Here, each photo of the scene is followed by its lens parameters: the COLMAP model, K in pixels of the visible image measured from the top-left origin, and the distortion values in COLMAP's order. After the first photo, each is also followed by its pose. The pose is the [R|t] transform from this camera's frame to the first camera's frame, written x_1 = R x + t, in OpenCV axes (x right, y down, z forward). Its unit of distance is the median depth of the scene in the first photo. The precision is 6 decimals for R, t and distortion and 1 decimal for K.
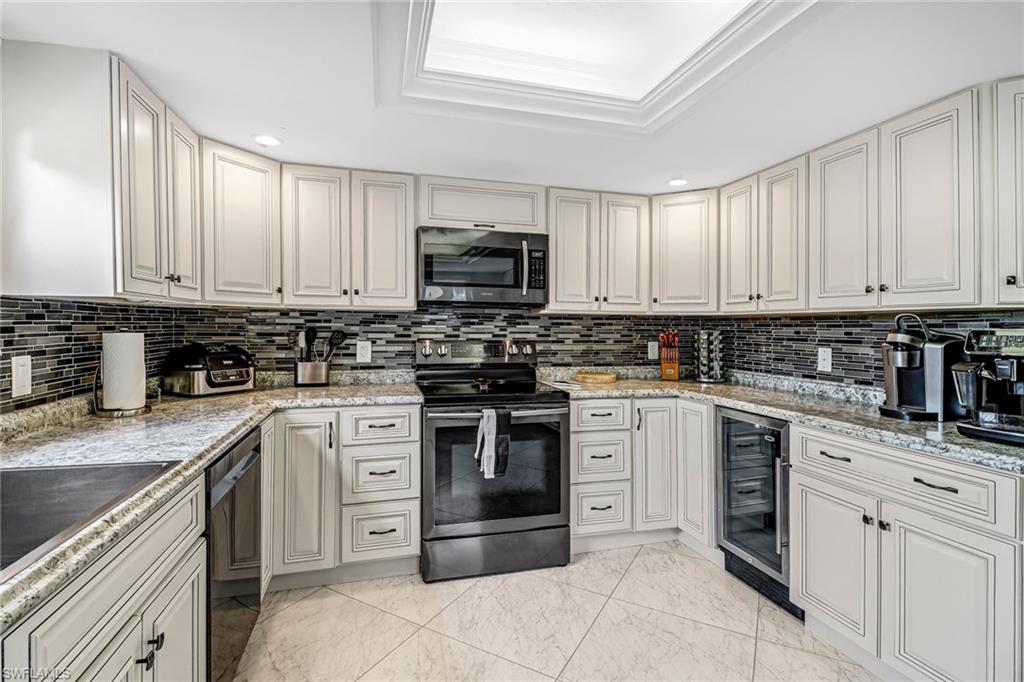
lens RADIAL K [[483.2, 0, 511.4], [0, 483.2, 327.2], [0, 0, 1]] dist [-0.002224, -0.000994]
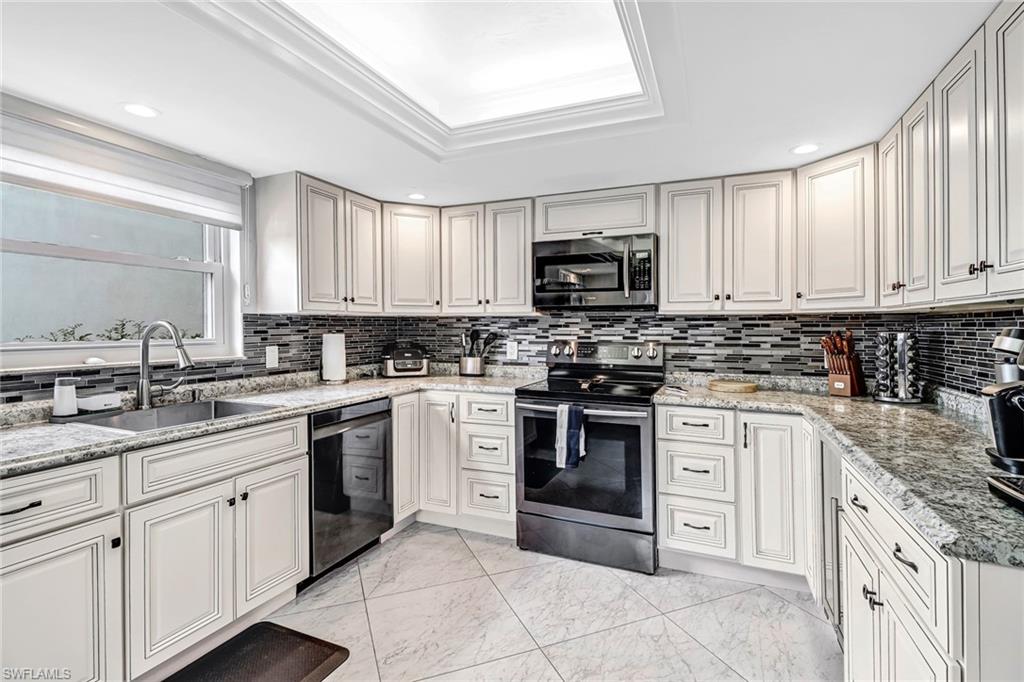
lens RADIAL K [[482.2, 0, 512.6], [0, 482.2, 332.3], [0, 0, 1]] dist [-0.000947, -0.001177]
pose [[0.783002, -0.001052, -0.622018, 0.465133], [0.003845, 0.999988, 0.003148, 0.002045], [0.622007, -0.004857, 0.782997, 0.066662]]
